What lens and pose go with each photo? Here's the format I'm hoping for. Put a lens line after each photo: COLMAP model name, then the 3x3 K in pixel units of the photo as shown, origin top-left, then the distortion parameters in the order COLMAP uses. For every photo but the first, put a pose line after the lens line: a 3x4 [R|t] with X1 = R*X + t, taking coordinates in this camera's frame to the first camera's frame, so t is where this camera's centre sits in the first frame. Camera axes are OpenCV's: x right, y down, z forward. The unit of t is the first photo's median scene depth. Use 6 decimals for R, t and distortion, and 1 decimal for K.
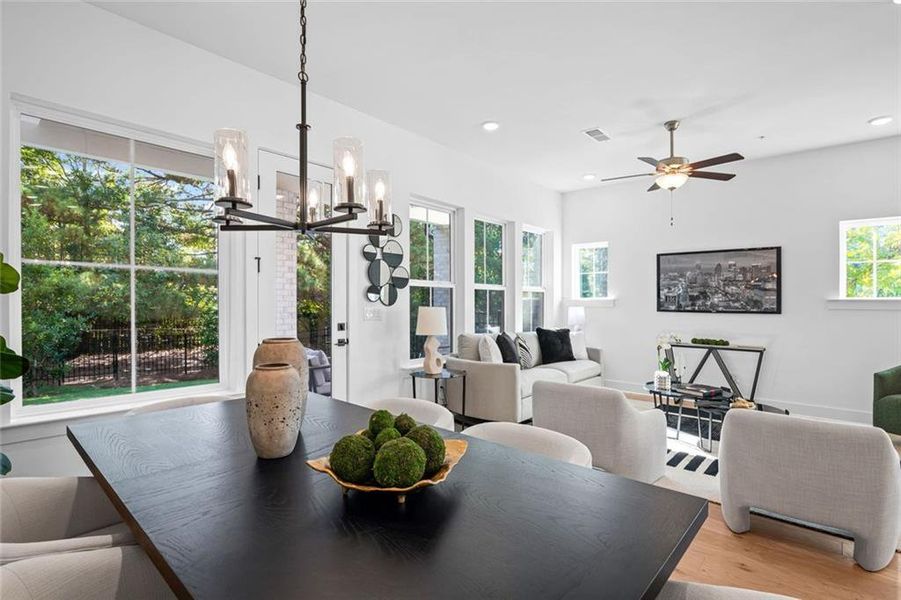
lens RADIAL K [[429.5, 0, 452.2], [0, 429.5, 302.8], [0, 0, 1]] dist [-0.013431, 0.000341]
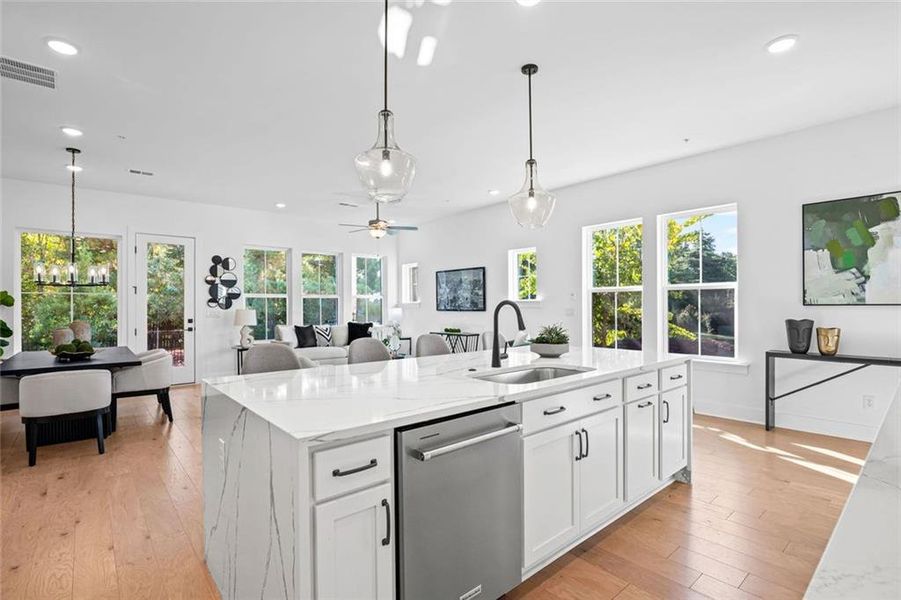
lens RADIAL K [[429.5, 0, 452.2], [0, 429.5, 302.8], [0, 0, 1]] dist [-0.013431, 0.000341]
pose [[0.991741, -0.015770, -0.127286, 1.000244], [0.014927, 0.999860, -0.007572, 0.007248], [0.127388, 0.005610, 0.991837, -0.630806]]
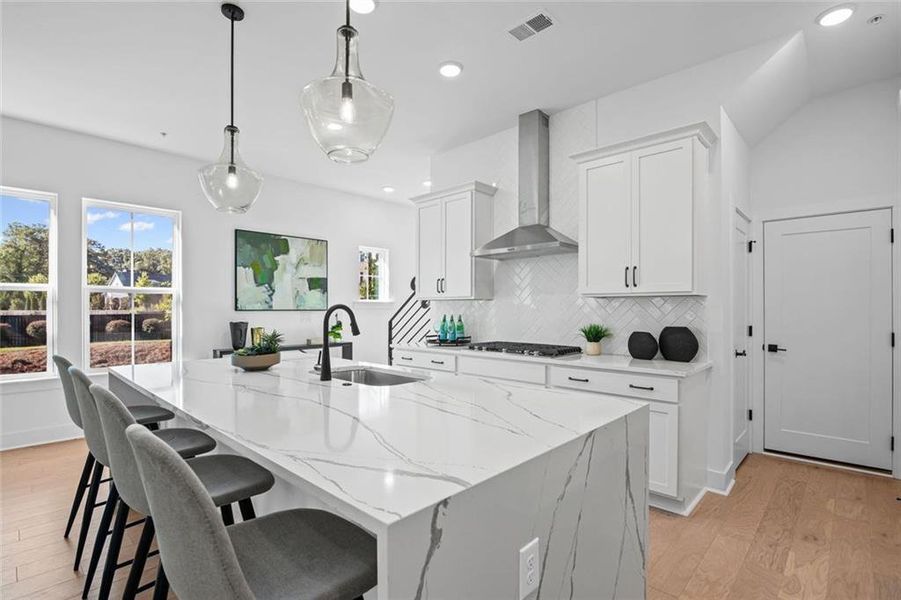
lens RADIAL K [[429.5, 0, 452.2], [0, 429.5, 302.8], [0, 0, 1]] dist [-0.013431, 0.000341]
pose [[0.011932, 0.002041, 0.999927, 0.577231], [0.003801, 0.999991, -0.002087, 0.001640], [-0.999922, 0.003825, 0.011924, -0.277347]]
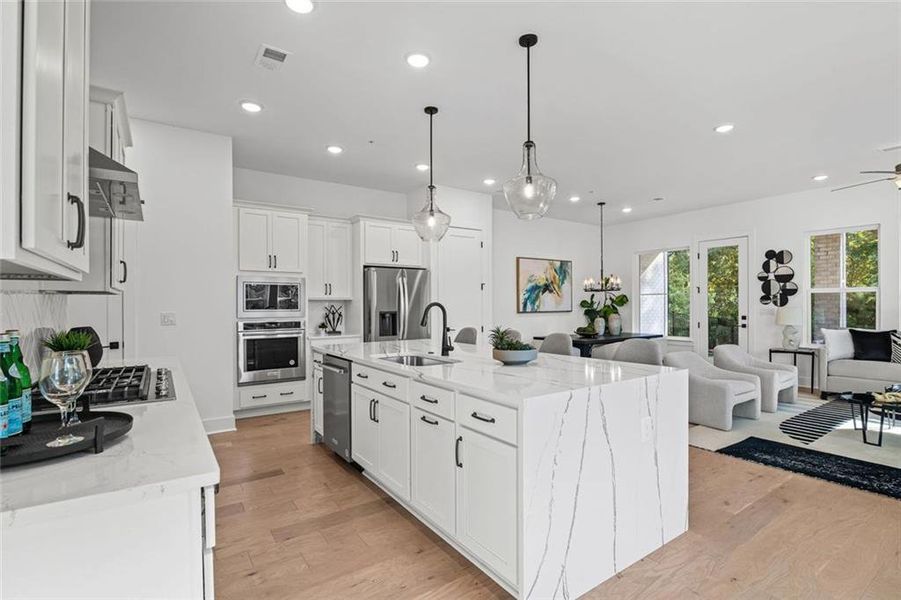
lens RADIAL K [[429.5, 0, 452.2], [0, 429.5, 302.8], [0, 0, 1]] dist [-0.013431, 0.000341]
pose [[-0.234229, -0.012648, -0.972099, 1.712443], [0.003353, 0.999899, -0.013818, 0.010208], [0.972176, -0.006496, -0.234163, 0.162572]]
